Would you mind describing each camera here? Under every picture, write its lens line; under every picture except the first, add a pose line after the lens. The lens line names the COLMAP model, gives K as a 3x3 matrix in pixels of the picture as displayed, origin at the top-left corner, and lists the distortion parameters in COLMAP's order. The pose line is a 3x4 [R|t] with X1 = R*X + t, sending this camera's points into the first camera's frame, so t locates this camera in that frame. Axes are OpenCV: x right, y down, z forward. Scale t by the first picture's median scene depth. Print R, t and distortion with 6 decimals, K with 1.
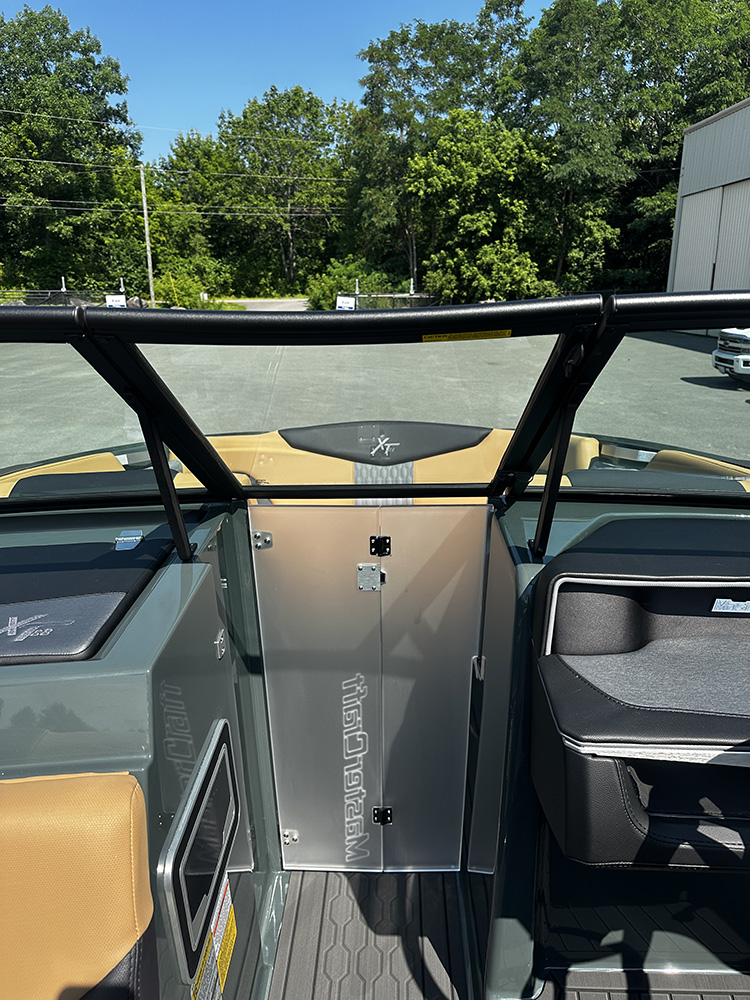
lens RADIAL K [[702.3, 0, 372.4], [0, 702.3, 505.3], [0, 0, 1]] dist [0.112617, -0.193726]
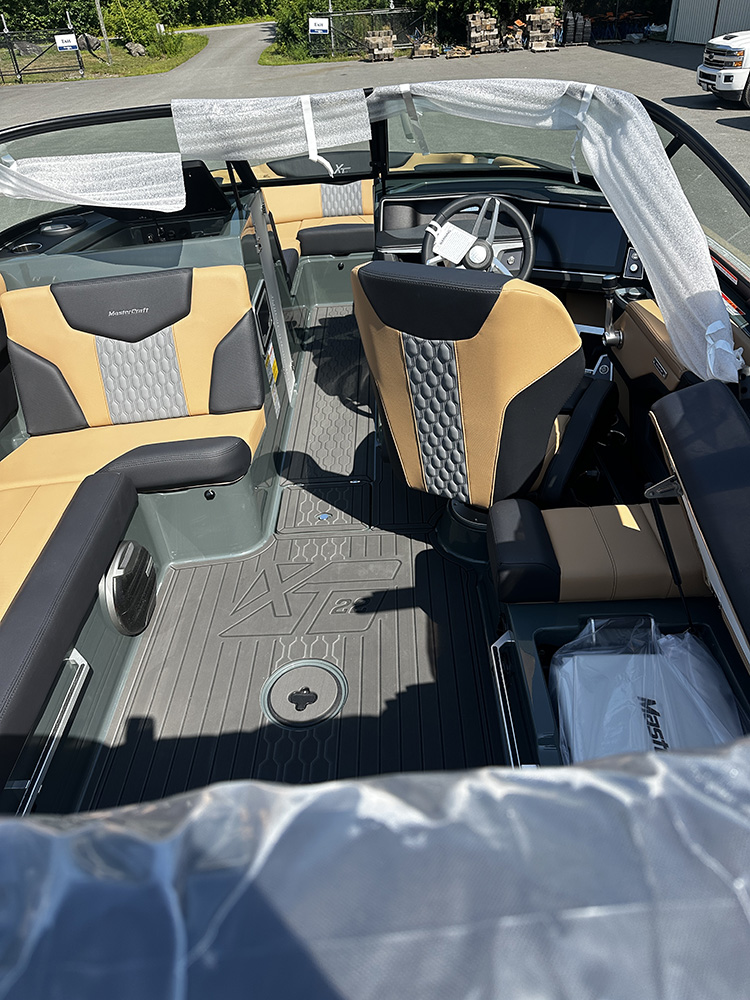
lens RADIAL K [[709.7, 0, 375.0], [0, 709.7, 500.0], [0, 0, 1]] dist [0.022399, -0.023028]
pose [[0.998250, -0.058737, -0.006795, 0.008185], [0.057945, 0.948905, 0.310196, 0.015128], [-0.011772, -0.310047, 0.950648, -0.085209]]
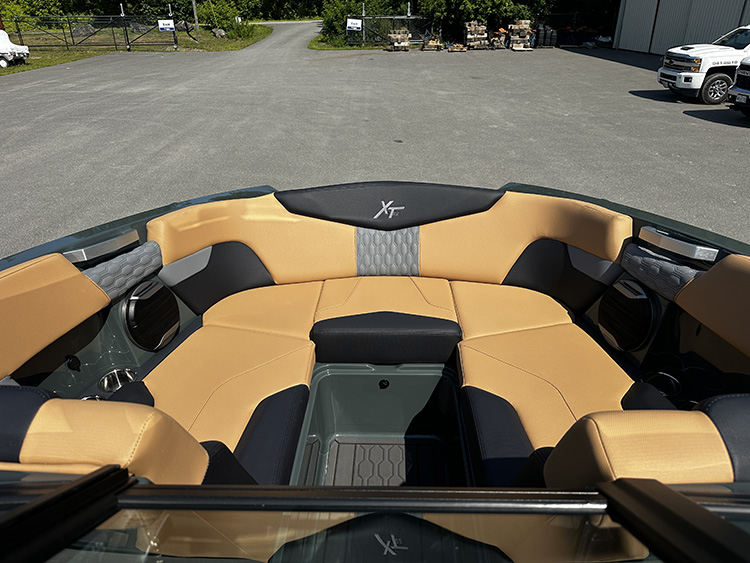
lens RADIAL K [[532.3, 0, 375.0], [0, 532.3, 281.5], [0, 0, 1]] dist [0.022399, -0.023028]
pose [[0.999988, -0.002801, -0.003923, 0.000276], [0.003433, 0.985154, 0.171636, -0.015262], [0.003384, -0.171648, 0.985153, 0.039620]]
